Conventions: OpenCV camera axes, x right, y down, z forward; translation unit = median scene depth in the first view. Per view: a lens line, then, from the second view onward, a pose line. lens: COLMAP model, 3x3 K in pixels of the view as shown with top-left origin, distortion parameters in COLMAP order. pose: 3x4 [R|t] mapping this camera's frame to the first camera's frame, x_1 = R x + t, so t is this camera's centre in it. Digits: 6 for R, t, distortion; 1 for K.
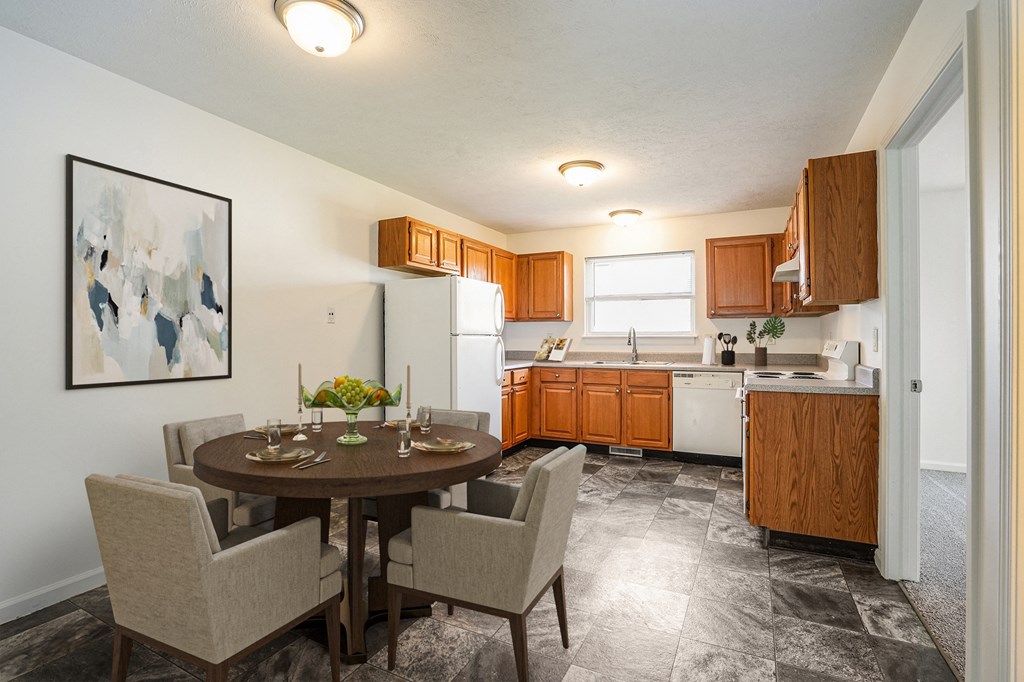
lens RADIAL K [[490.3, 0, 507.3], [0, 490.3, 336.1], [0, 0, 1]] dist [-0.027584, 0.009256]
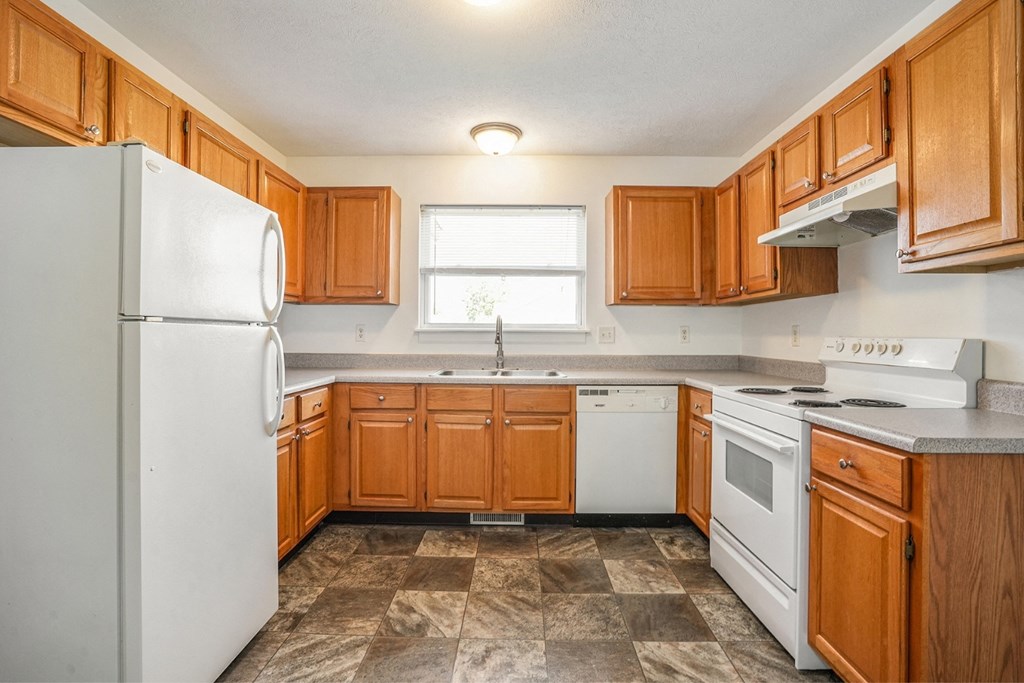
lens RADIAL K [[490.3, 0, 501.2], [0, 490.3, 331.9], [0, 0, 1]] dist [-0.027584, 0.009256]
pose [[0.903792, 0.010884, 0.427833, -0.017335], [-0.010001, 0.999941, -0.004312, 0.005846], [-0.427854, -0.000382, 0.903848, 0.461989]]
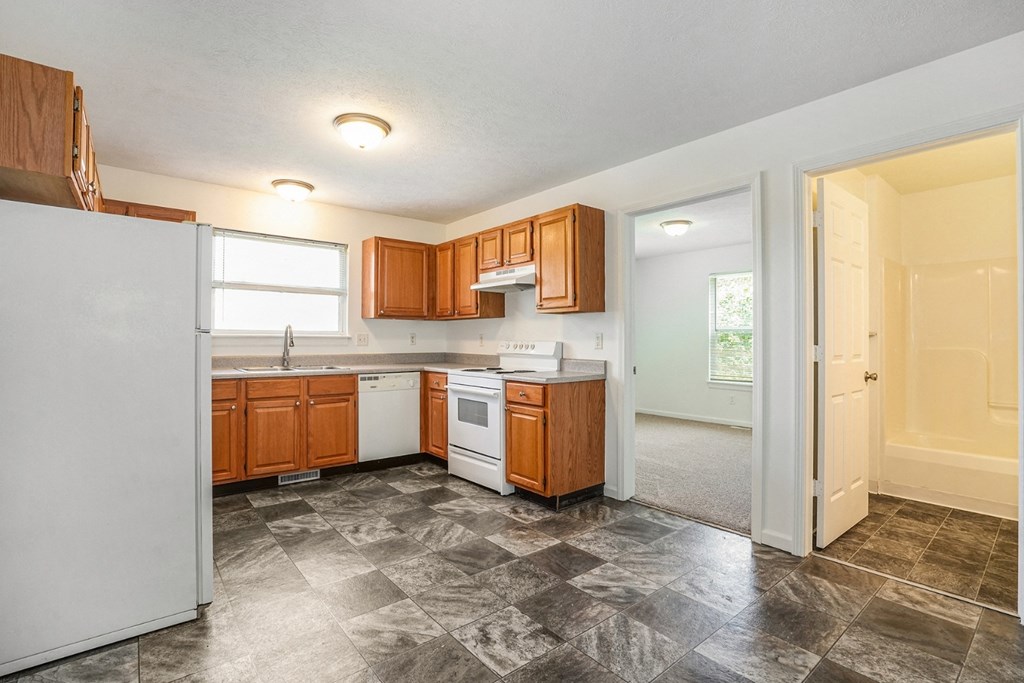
lens RADIAL K [[490.3, 0, 509.5], [0, 490.3, 339.1], [0, 0, 1]] dist [-0.027584, 0.009256]
pose [[0.404479, 0.006742, 0.914522, -0.372246], [-0.008233, 0.999959, -0.003731, 0.005979], [-0.914510, -0.006021, 0.404518, 0.364480]]
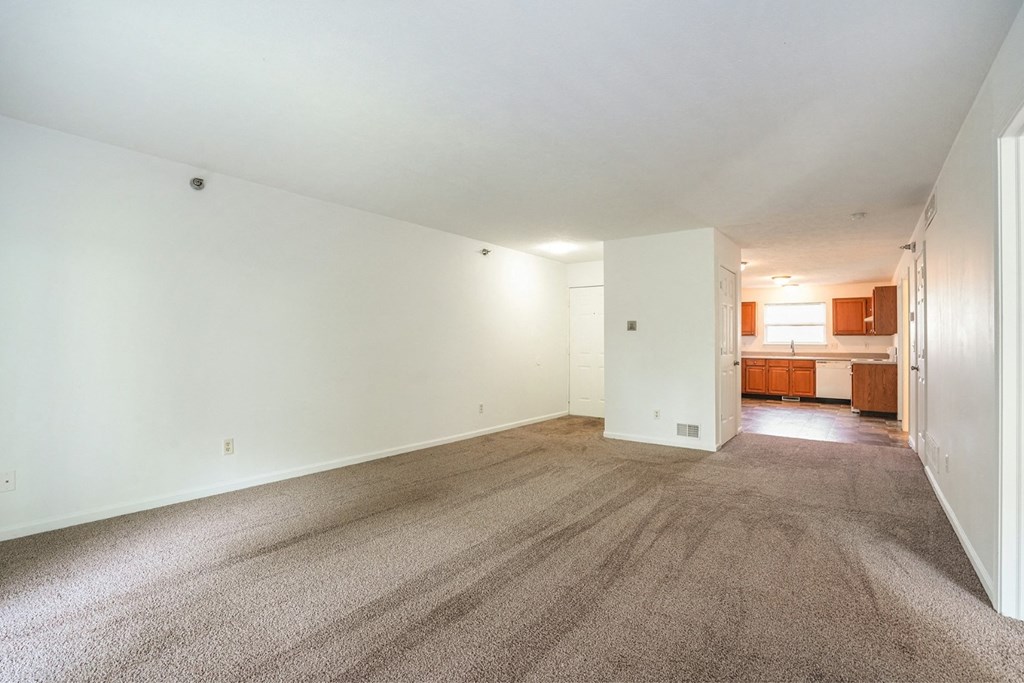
lens RADIAL K [[490.3, 0, 518.4], [0, 490.3, 337.6], [0, 0, 1]] dist [-0.027584, 0.009256]
pose [[0.988237, 0.008421, -0.152697, -0.625460], [-0.009879, 0.999913, -0.008791, 0.002812], [0.152610, 0.010196, 0.988234, -1.307089]]
